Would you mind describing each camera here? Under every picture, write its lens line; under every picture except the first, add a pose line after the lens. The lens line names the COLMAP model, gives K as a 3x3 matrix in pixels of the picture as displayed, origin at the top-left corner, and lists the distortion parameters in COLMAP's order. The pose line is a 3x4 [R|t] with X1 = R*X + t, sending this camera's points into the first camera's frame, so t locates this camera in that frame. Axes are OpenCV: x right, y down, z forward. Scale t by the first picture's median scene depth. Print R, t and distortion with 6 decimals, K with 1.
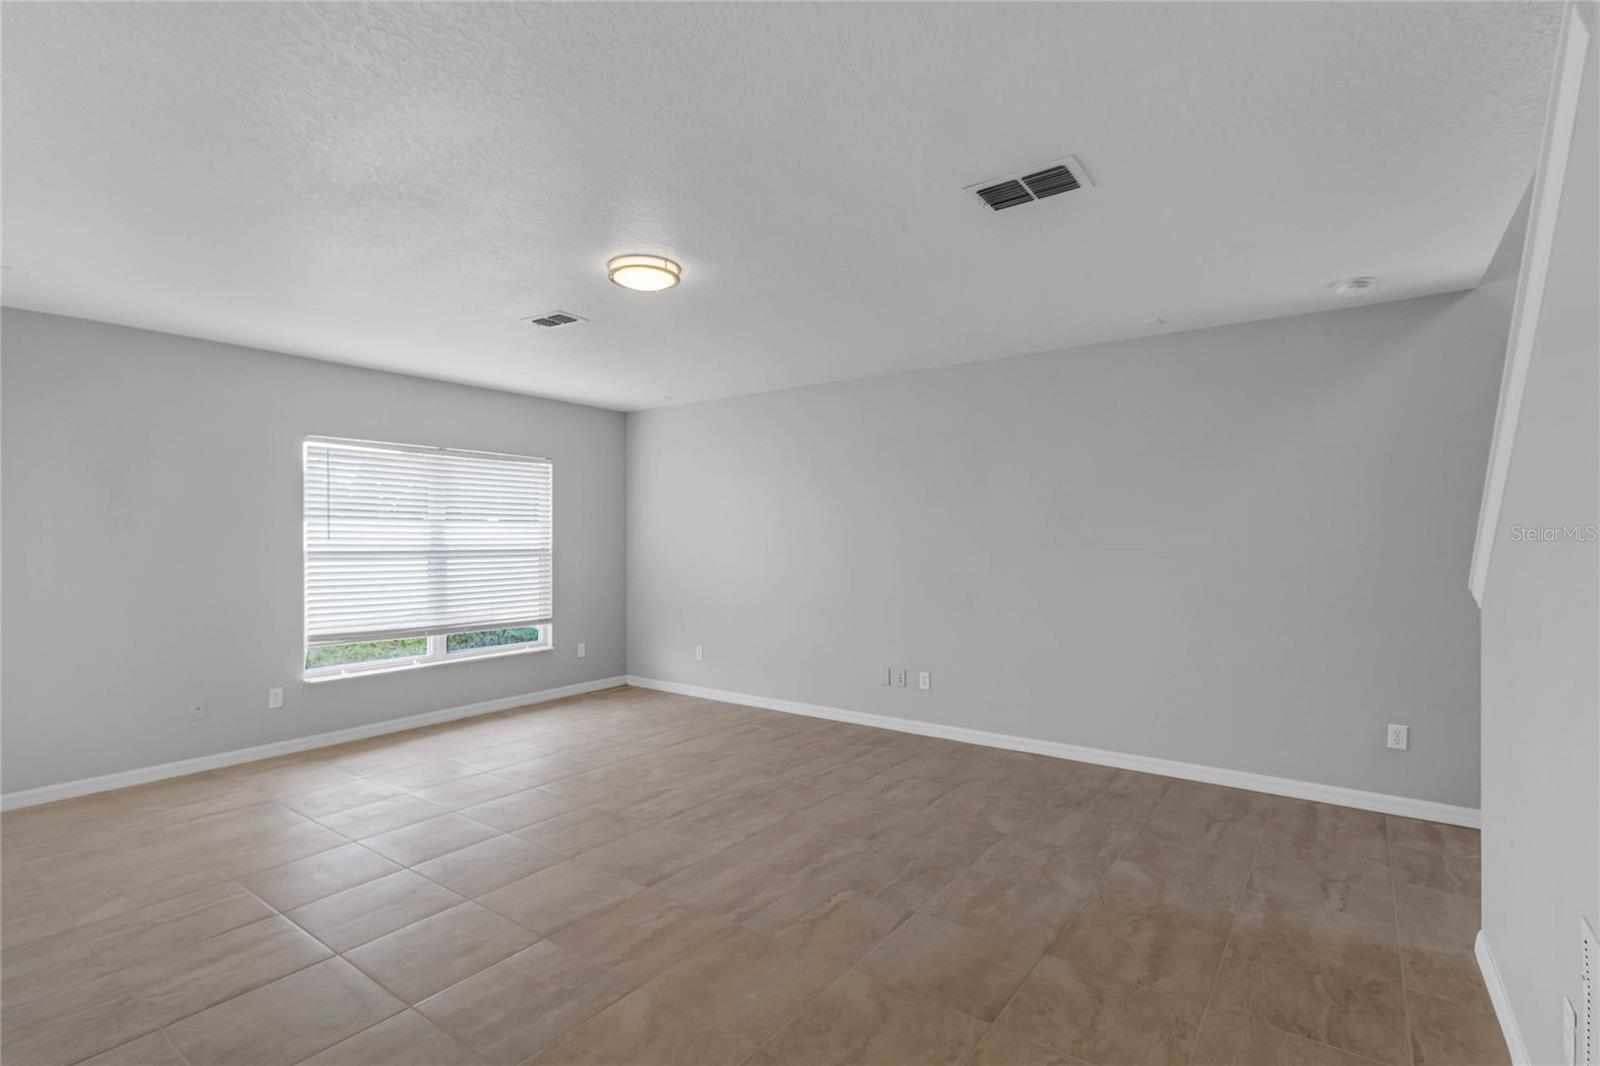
lens RADIAL K [[754.5, 0, 776.9], [0, 754.5, 554.5], [0, 0, 1]] dist [0.003270, 0.000798]
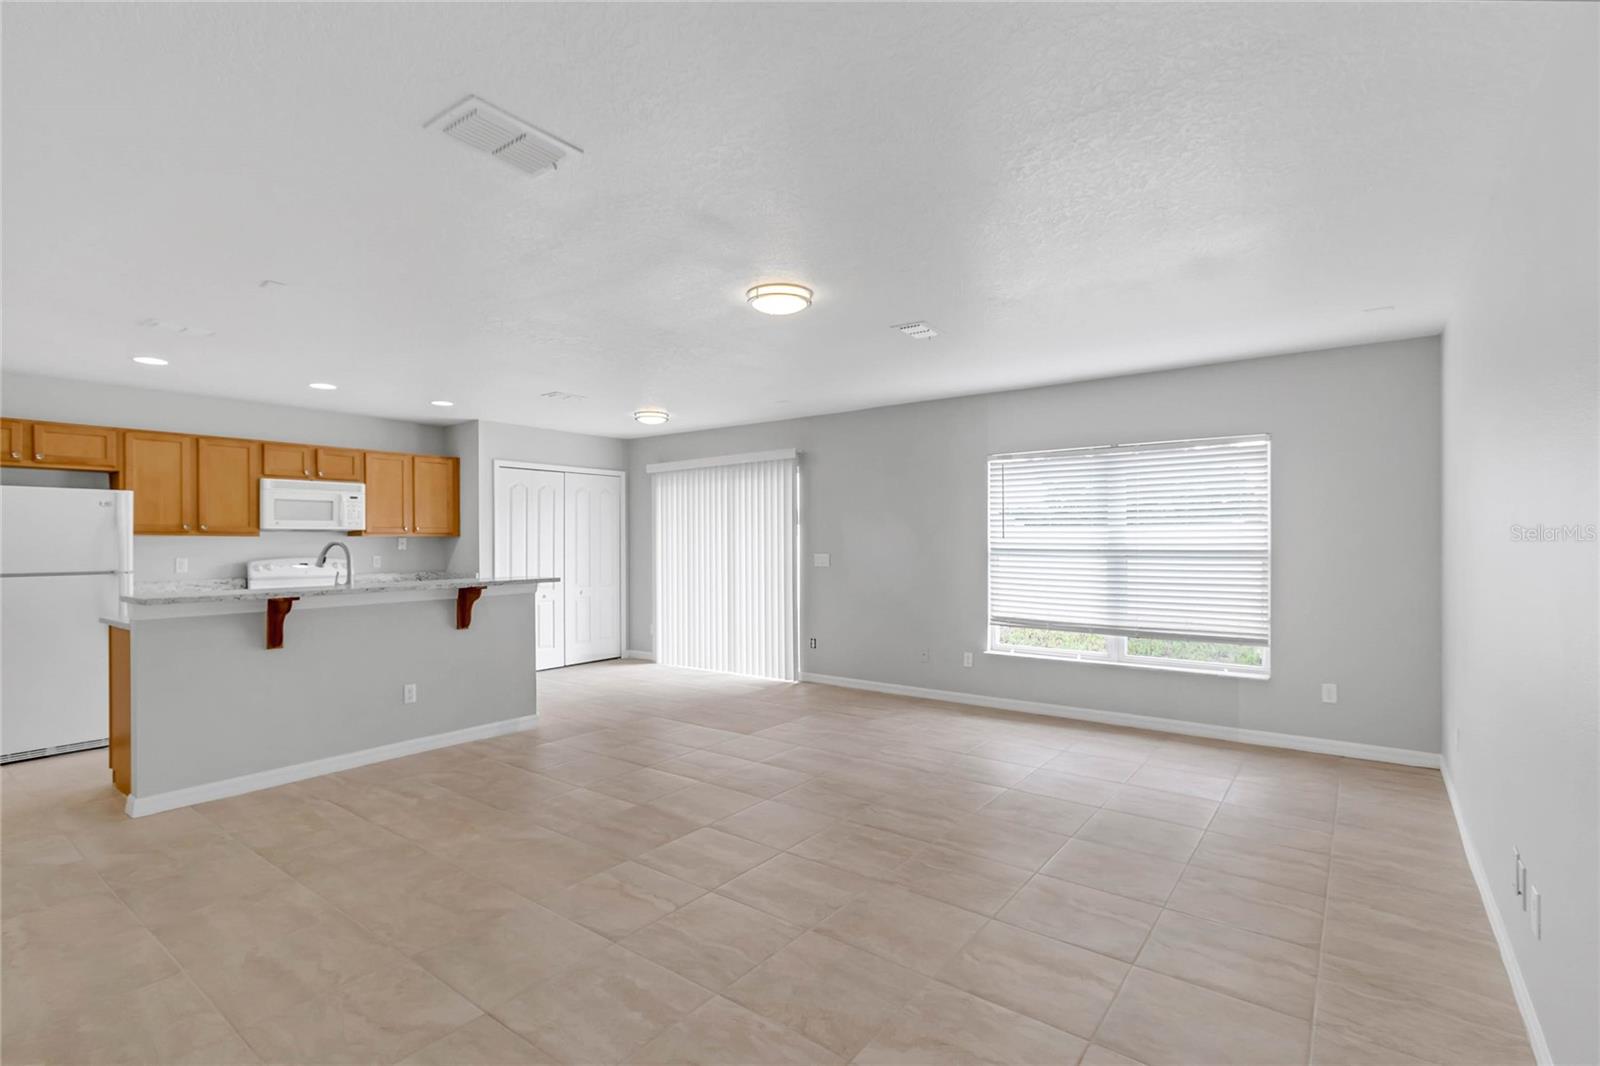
lens RADIAL K [[754.5, 0, 802.4], [0, 754.5, 532.2], [0, 0, 1]] dist [0.003270, 0.000798]
pose [[-0.000168, -0.010081, -0.999949, 0.625311], [-0.017653, 0.999793, -0.010077, -0.012638], [0.999844, 0.017650, -0.000346, 0.685928]]
